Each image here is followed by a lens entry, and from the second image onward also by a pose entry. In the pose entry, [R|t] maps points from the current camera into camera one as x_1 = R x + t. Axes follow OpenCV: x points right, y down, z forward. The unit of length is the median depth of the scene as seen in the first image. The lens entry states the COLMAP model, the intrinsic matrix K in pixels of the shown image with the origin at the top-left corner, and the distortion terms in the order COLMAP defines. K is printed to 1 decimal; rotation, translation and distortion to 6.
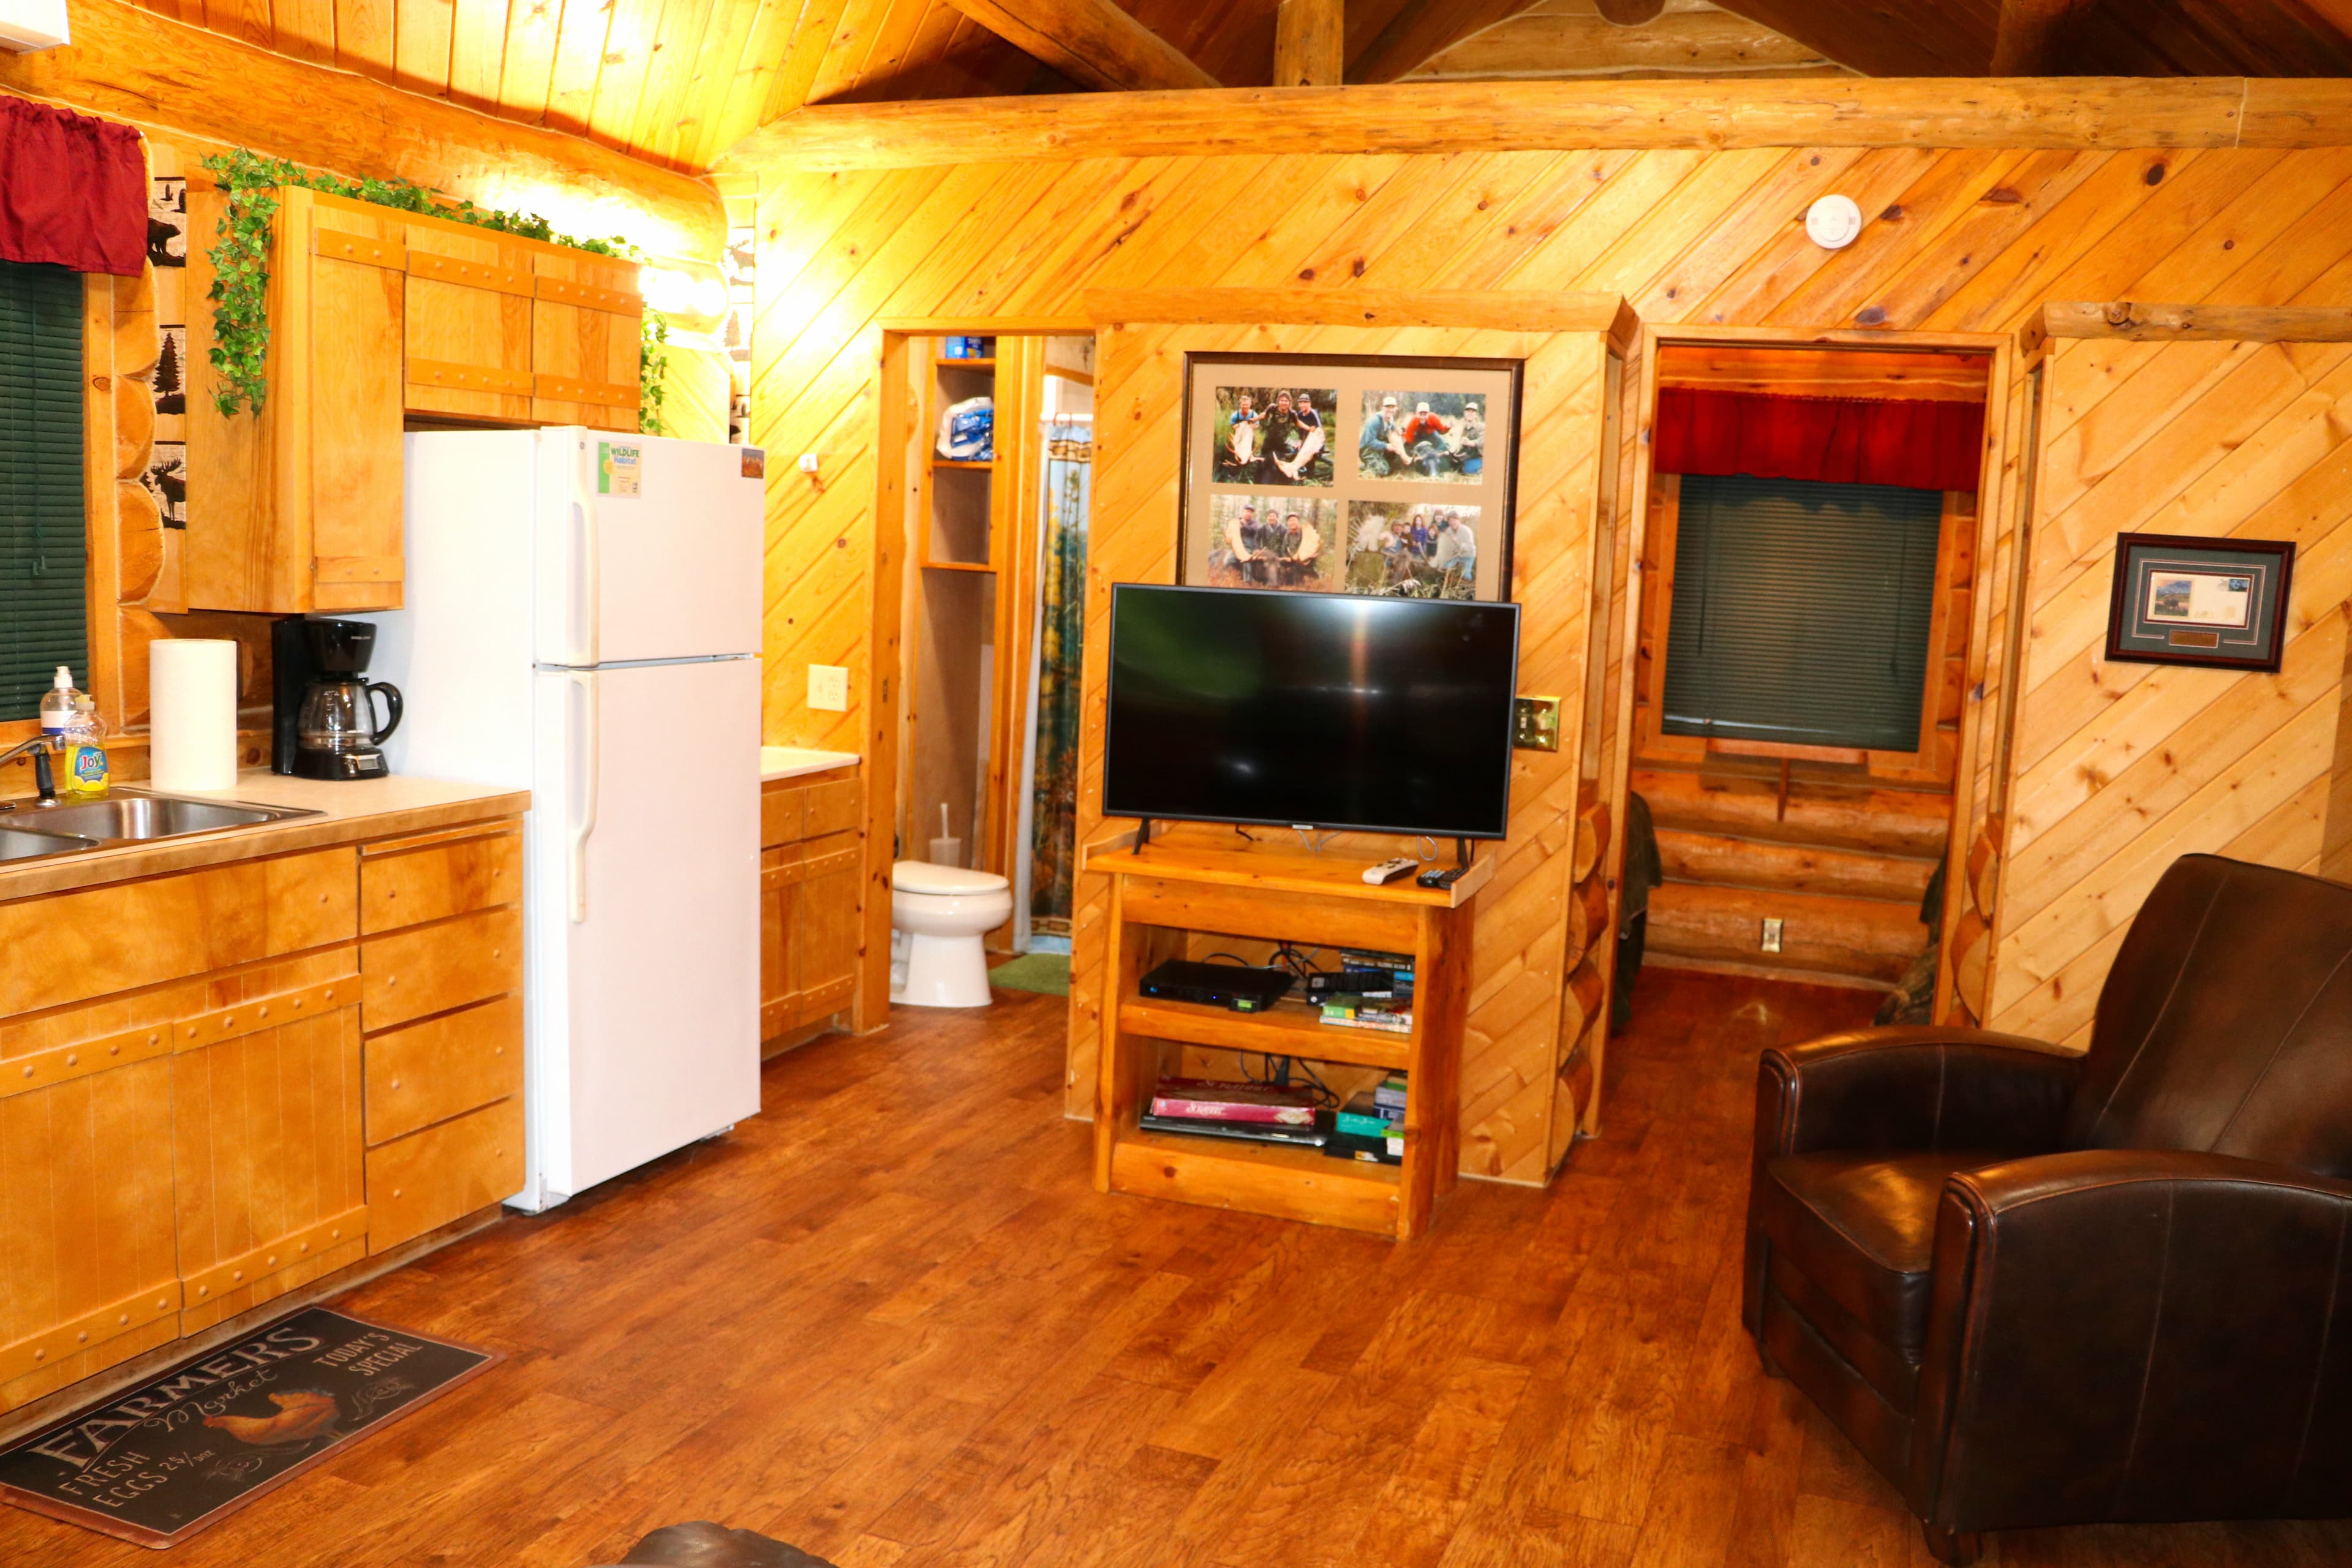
lens RADIAL K [[1954.8, 0, 1178.2], [0, 1954.8, 797.9], [0, 0, 1]] dist [-0.159030, 0.154303]
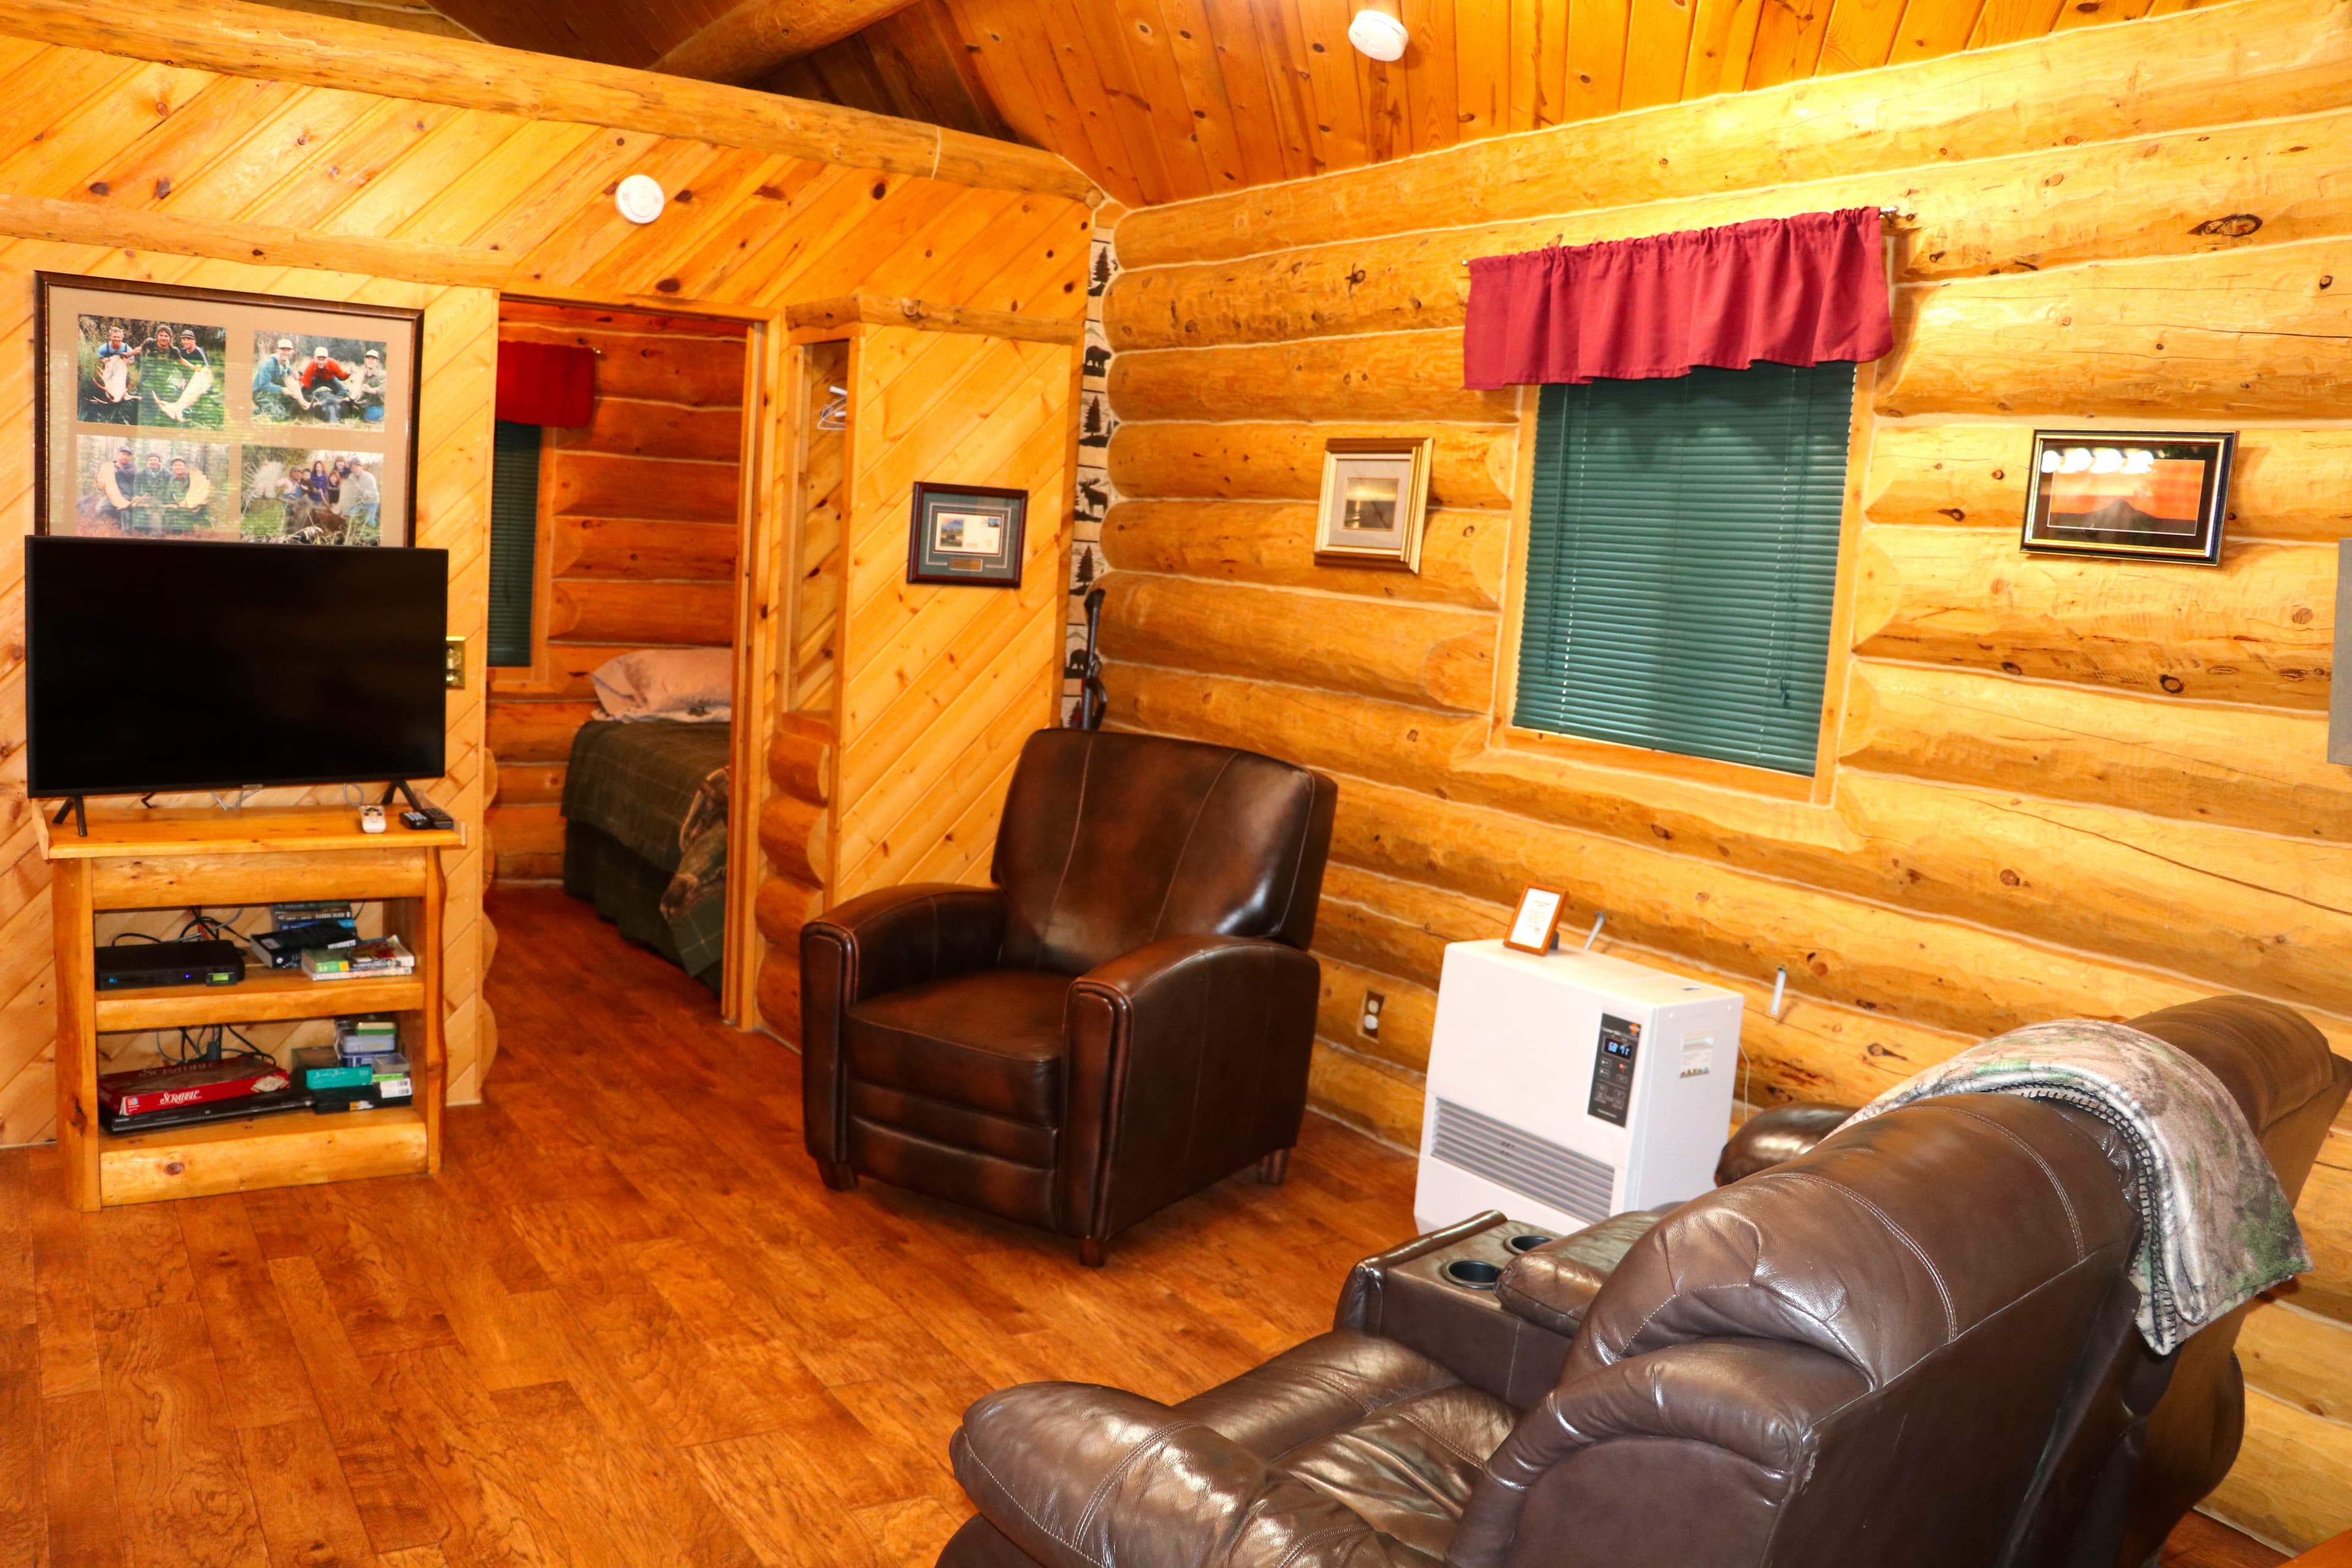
lens RADIAL K [[1954.8, 0, 1138.5], [0, 1954.8, 803.6], [0, 0, 1]] dist [-0.159030, 0.154303]
pose [[0.619483, -0.115321, 0.776494, -0.385405], [0.072569, 0.993328, 0.089628, -0.028368], [-0.781649, 0.000826, 0.623718, 0.068157]]
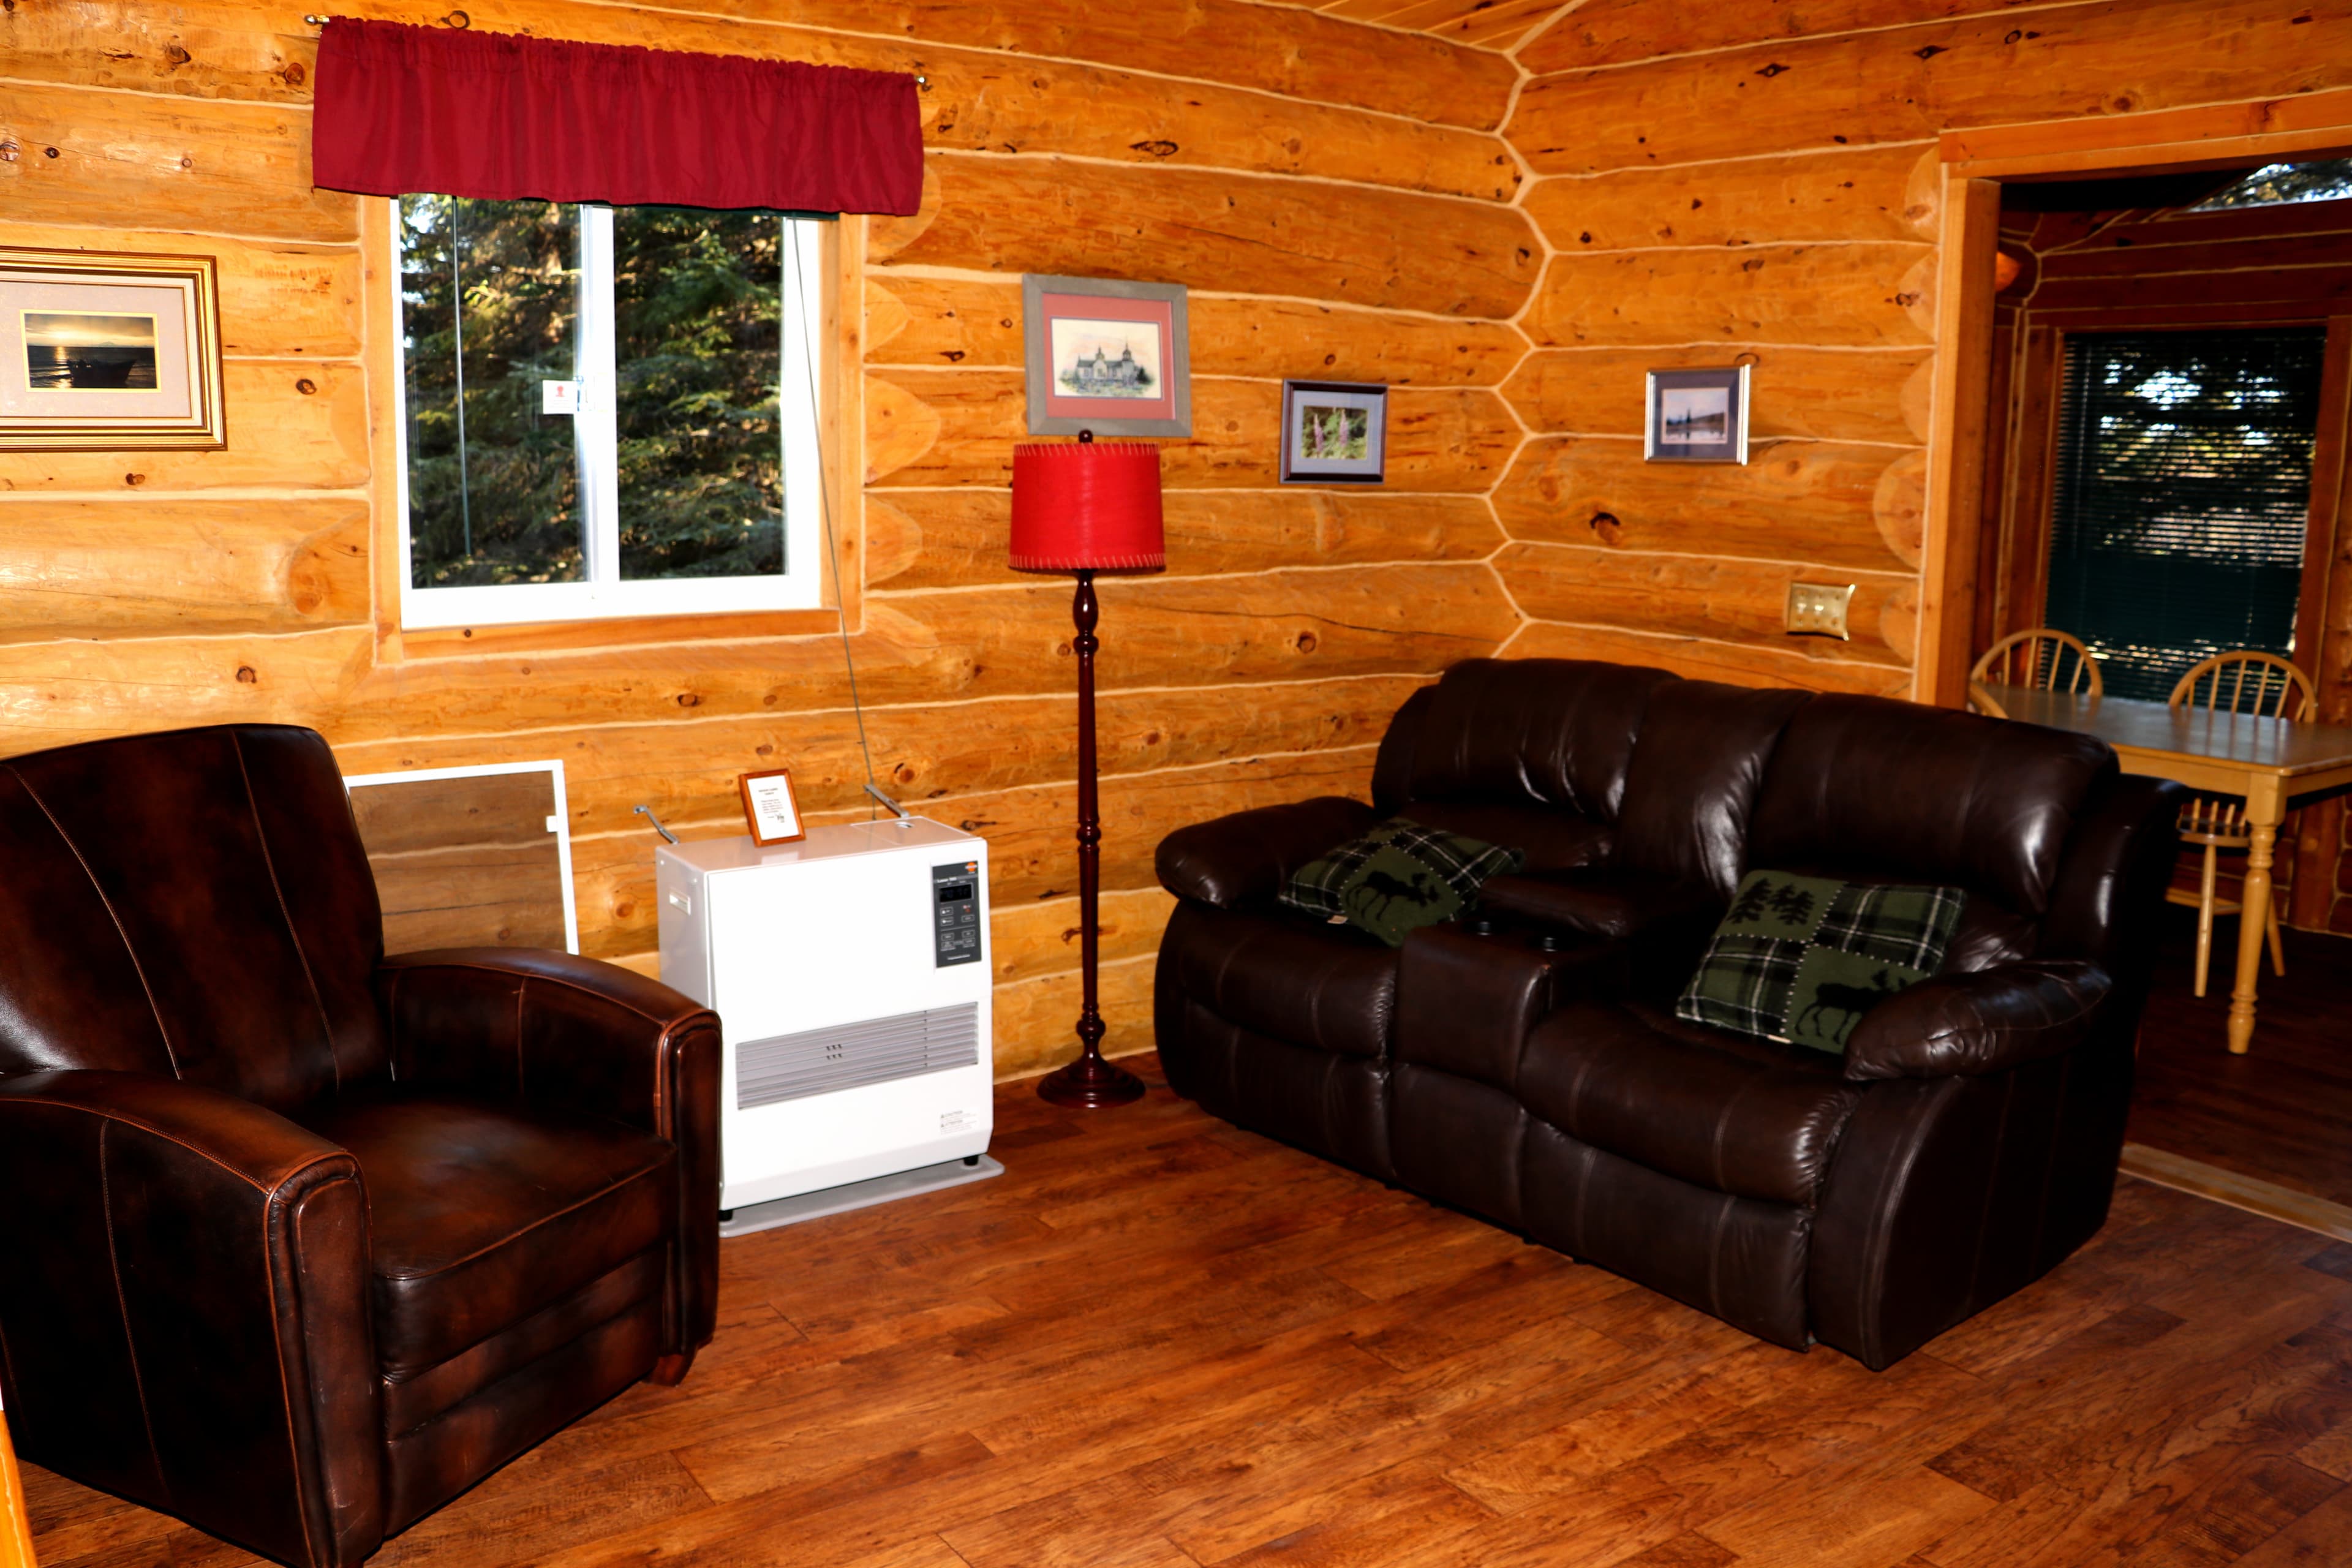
lens RADIAL K [[1954.8, 0, 1185.8], [0, 1954.8, 791.3], [0, 0, 1]] dist [-0.159030, 0.154303]
pose [[-0.829045, -0.161345, 0.535399, -0.080113], [0.017742, 0.949397, 0.313578, -0.167533], [-0.558900, 0.269469, -0.784230, 1.243183]]
